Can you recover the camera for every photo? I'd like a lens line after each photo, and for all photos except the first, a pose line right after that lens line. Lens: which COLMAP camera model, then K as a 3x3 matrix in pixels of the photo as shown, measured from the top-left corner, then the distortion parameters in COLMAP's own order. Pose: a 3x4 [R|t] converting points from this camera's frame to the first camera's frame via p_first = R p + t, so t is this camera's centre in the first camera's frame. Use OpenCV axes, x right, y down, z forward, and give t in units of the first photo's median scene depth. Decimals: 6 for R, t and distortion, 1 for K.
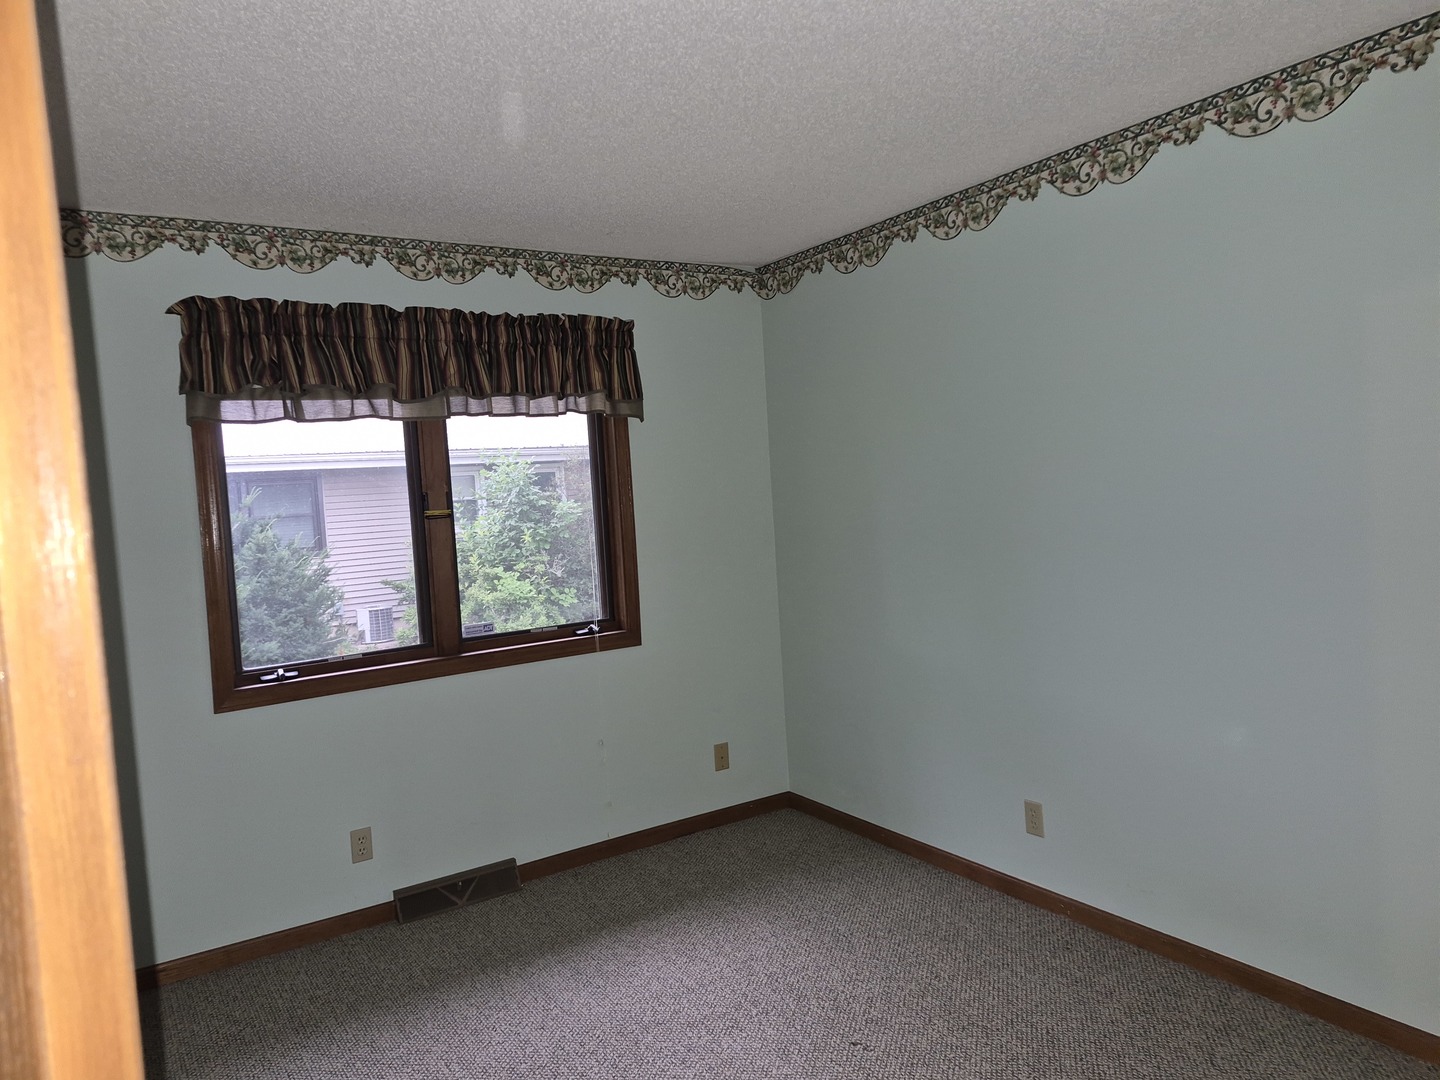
lens RADIAL K [[1003.4, 0, 720.0], [0, 1003.4, 540.0], [0, 0, 1]] dist [0.113209, -0.133445]
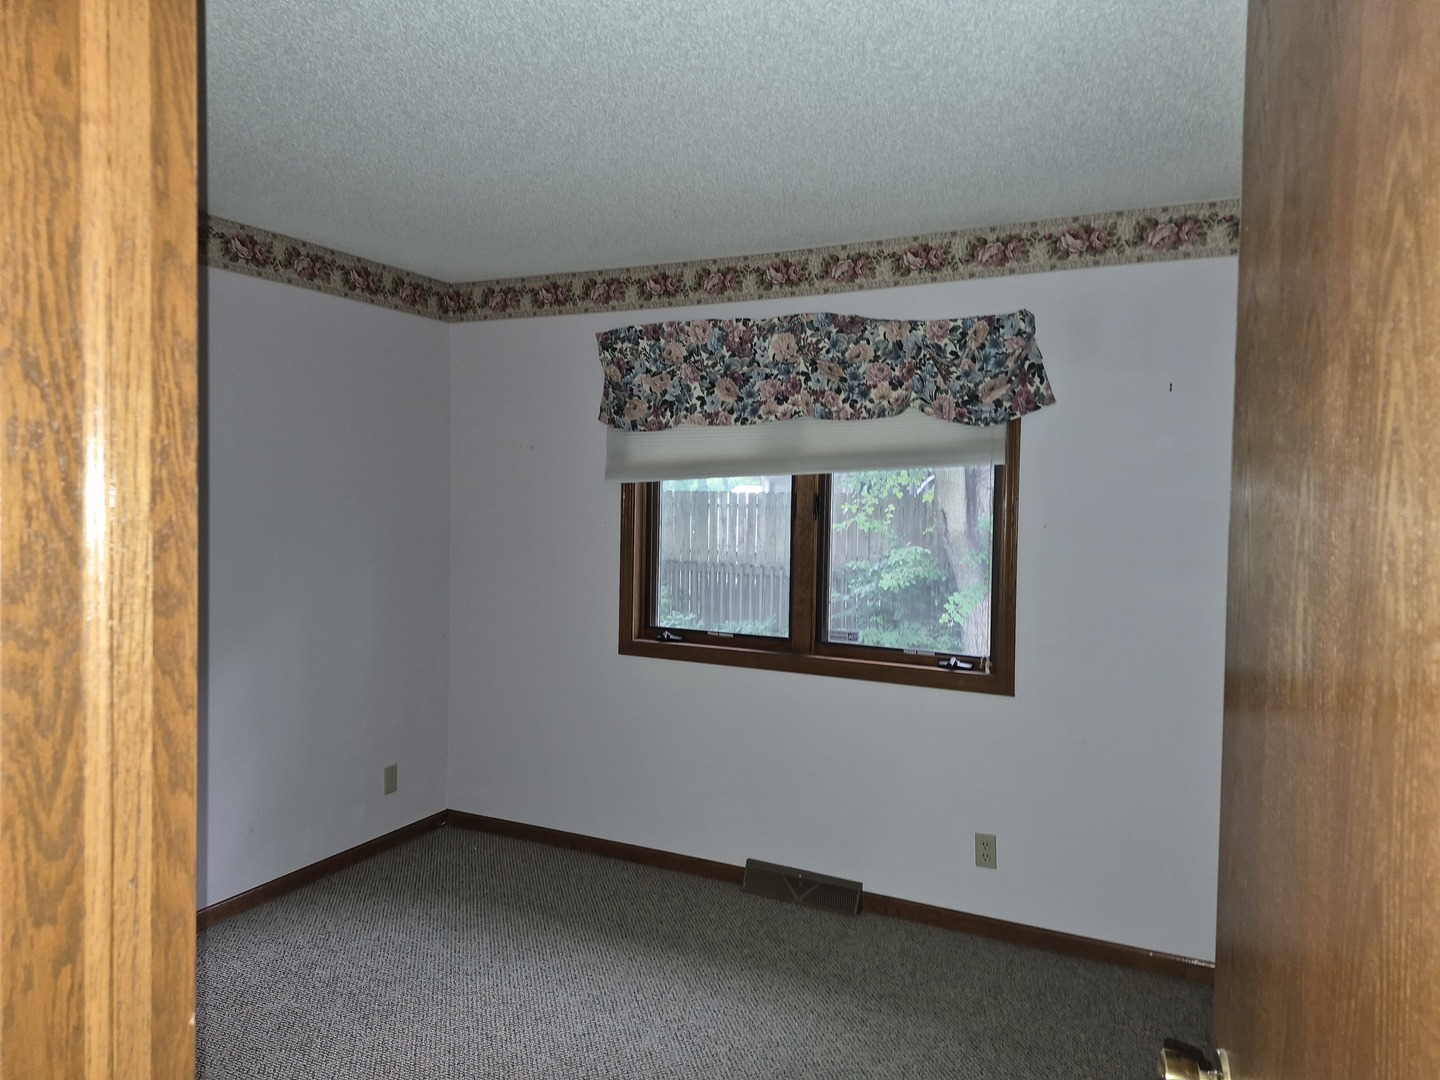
lens RADIAL K [[997.5, 0, 715.0], [0, 997.5, 515.9], [0, 0, 1]] dist [0.157951, -0.249720]
pose [[0.529711, 0.083870, -0.844021, 0.527466], [-0.107997, 0.993669, 0.030961, -0.046840], [0.841274, 0.074751, 0.535415, 0.363081]]
